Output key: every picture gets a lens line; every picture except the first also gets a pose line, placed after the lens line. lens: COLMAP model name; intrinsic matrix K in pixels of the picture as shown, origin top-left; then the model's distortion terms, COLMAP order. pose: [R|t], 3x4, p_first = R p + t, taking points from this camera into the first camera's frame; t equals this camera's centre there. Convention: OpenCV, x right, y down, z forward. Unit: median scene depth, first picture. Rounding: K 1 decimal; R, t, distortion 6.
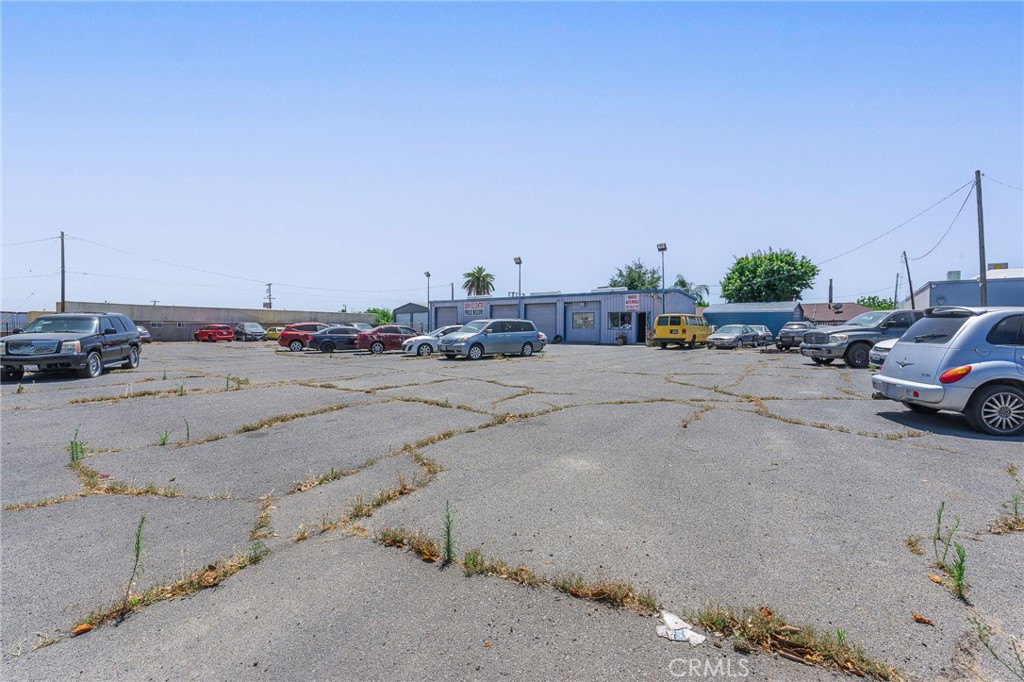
lens RADIAL K [[446.9, 0, 501.8], [0, 446.9, 346.4], [0, 0, 1]] dist [-0.000301, -0.001634]
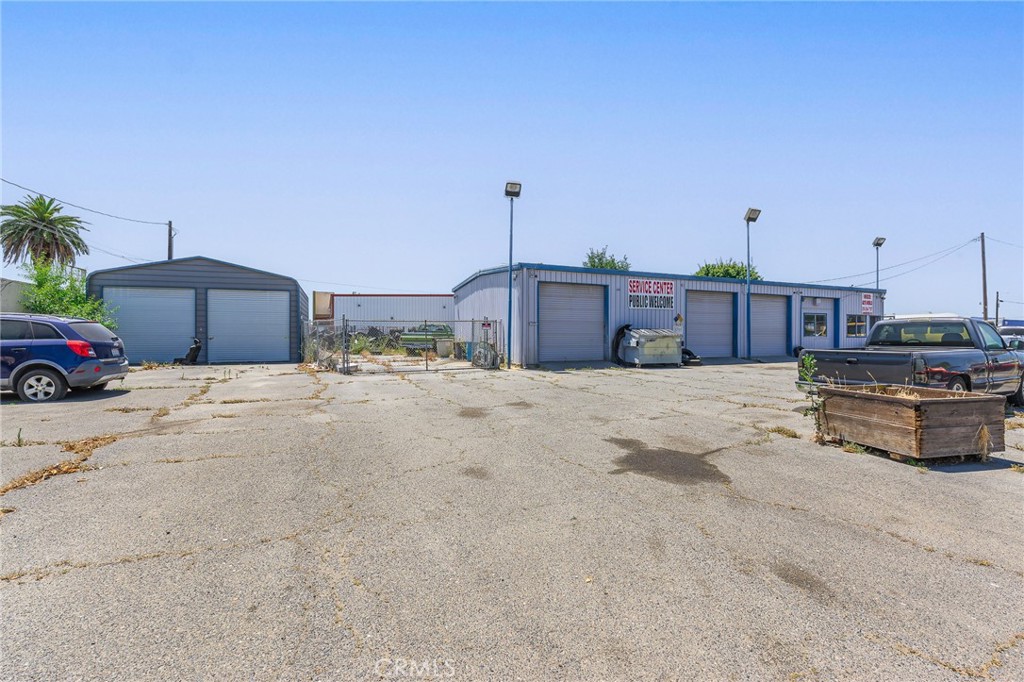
lens RADIAL K [[446.9, 0, 519.5], [0, 446.9, 339.5], [0, 0, 1]] dist [-0.000301, -0.001634]
pose [[0.445657, -0.011403, 0.895131, -0.630744], [0.036498, 0.999319, -0.005441, -0.046932], [-0.894459, 0.035096, 0.445770, 1.078521]]
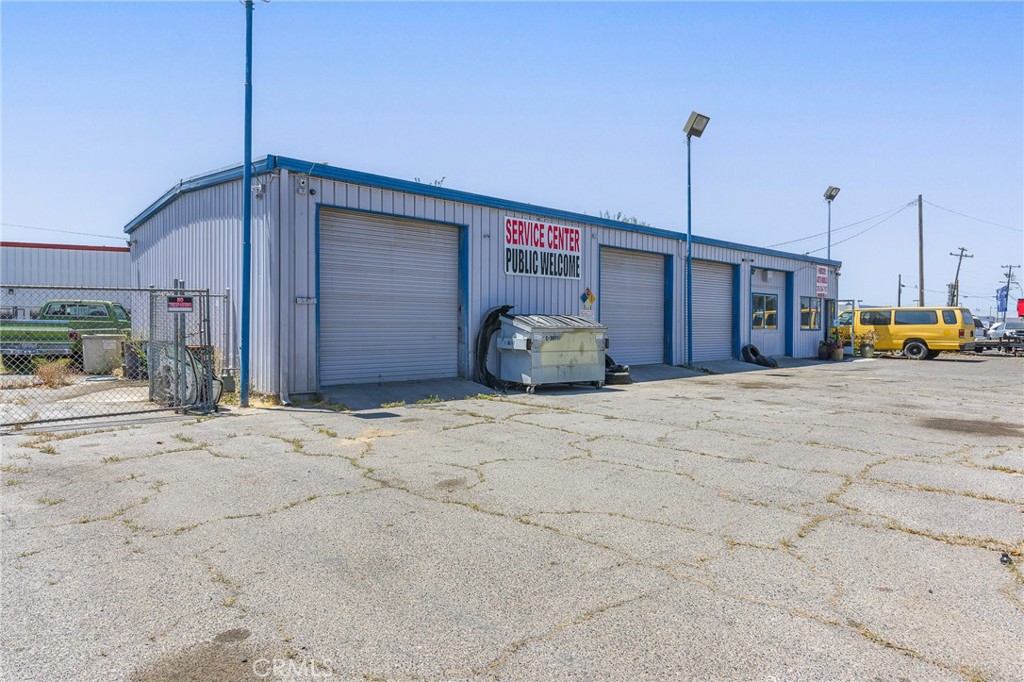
lens RADIAL K [[630.6, 0, 514.3], [0, 630.6, 335.4], [0, 0, 1]] dist [0.036183, -0.001783]
pose [[0.126773, -0.017311, 0.991781, -0.475930], [0.036509, 0.999252, 0.012775, -0.049830], [-0.991260, 0.034590, 0.127310, 1.144960]]
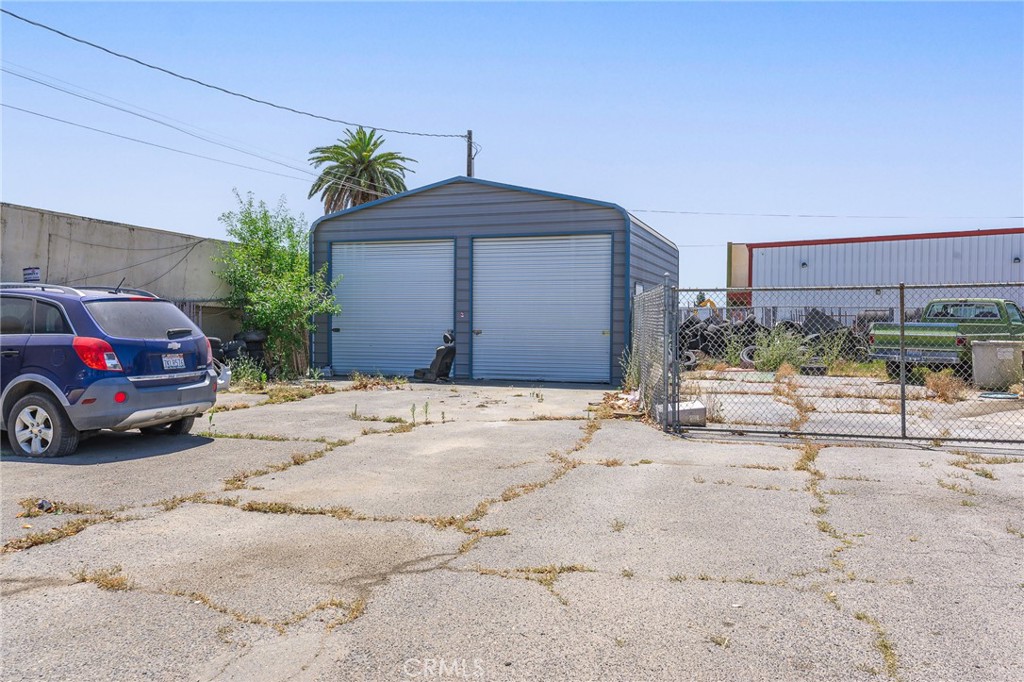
lens RADIAL K [[837.5, 0, 518.0], [0, 837.5, 346.9], [0, 0, 1]] dist [0.044537, 0.002444]
pose [[0.921201, -0.007022, 0.389024, -0.500884], [0.011616, 0.999888, -0.009457, -0.050408], [-0.388914, 0.013231, 0.921179, 1.152445]]
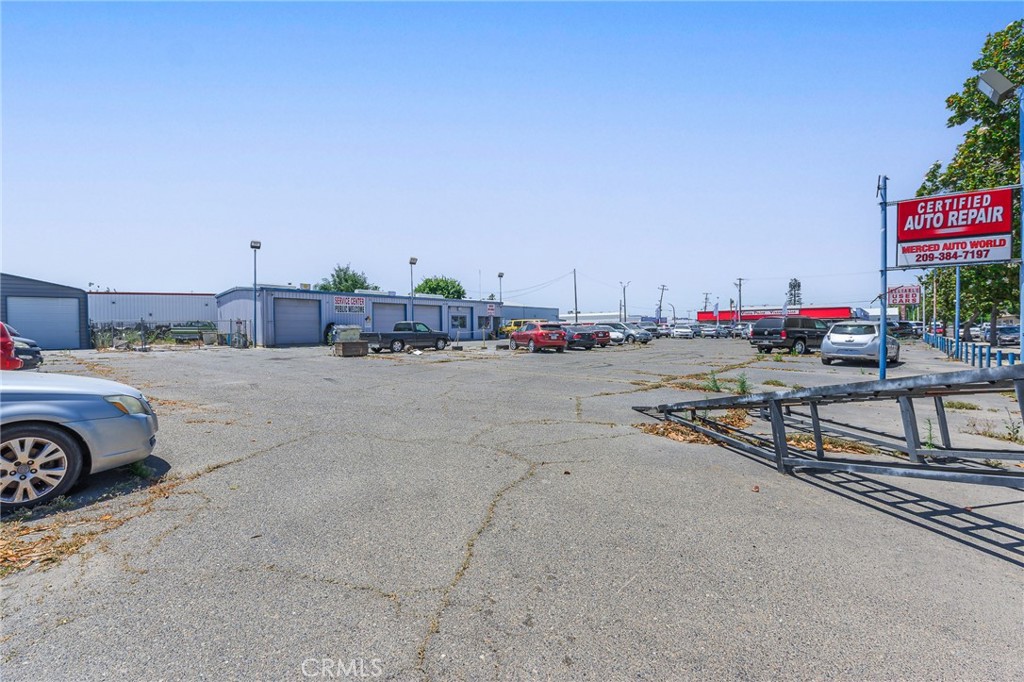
lens RADIAL K [[446.9, 0, 516.0], [0, 446.9, 340.1], [0, 0, 1]] dist [-0.000301, -0.001634]
pose [[0.018863, -0.029626, 0.999383, -1.026471], [0.045541, 0.998549, 0.028741, -0.035054], [-0.998784, 0.044971, 0.020184, 0.802647]]
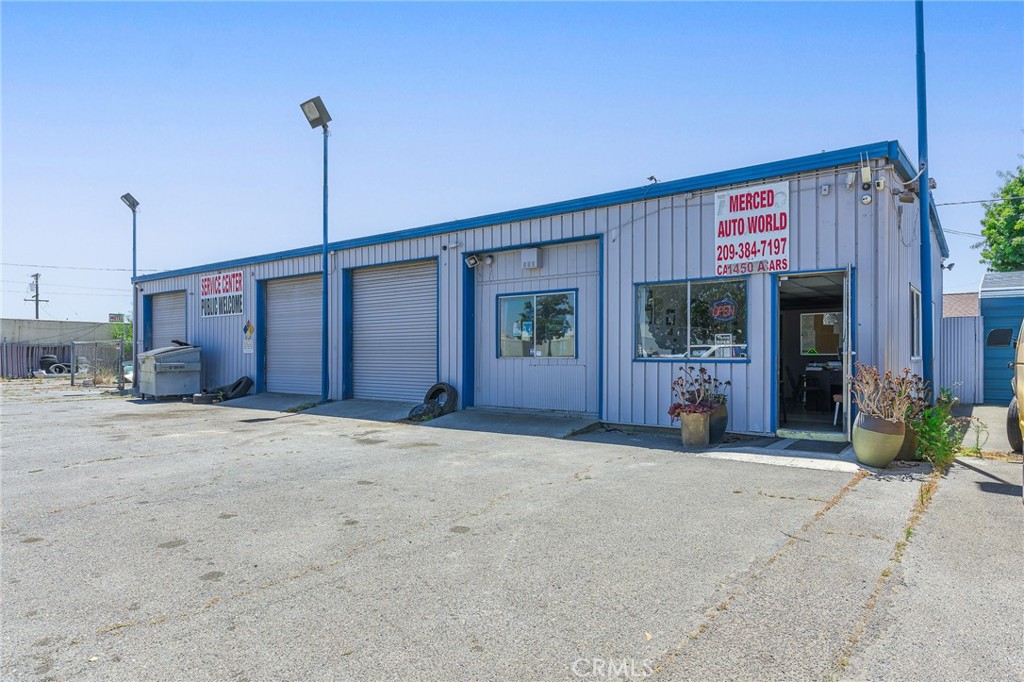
lens RADIAL K [[691.2, 0, 481.6], [0, 691.2, 358.3], [0, 0, 1]] dist [0.030908, -0.000773]
pose [[0.999307, -0.003250, -0.037077, 0.162992], [0.001931, 0.999365, -0.035567, -0.025811], [0.037170, 0.035471, 0.998679, 0.613962]]
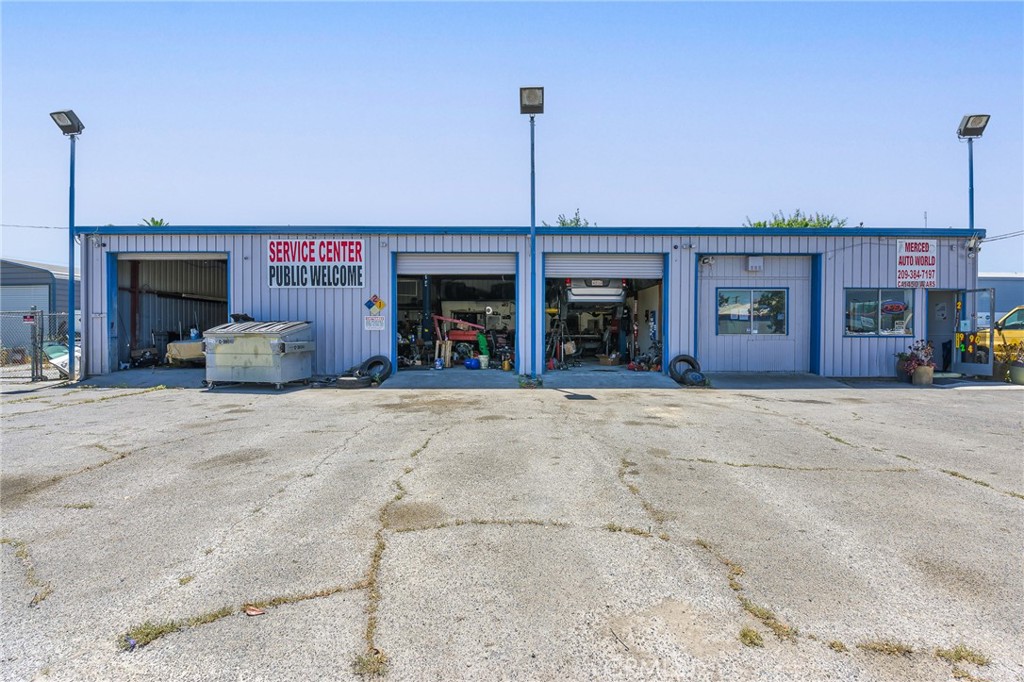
lens RADIAL K [[399.6, 0, 508.8], [0, 399.6, 337.3], [0, 0, 1]] dist [-0.006136, -0.000839]
pose [[0.767289, -0.007847, 0.641253, -0.150400], [0.027167, 0.999425, -0.020277, -0.036026], [-0.640726, 0.032979, 0.767061, 0.867514]]
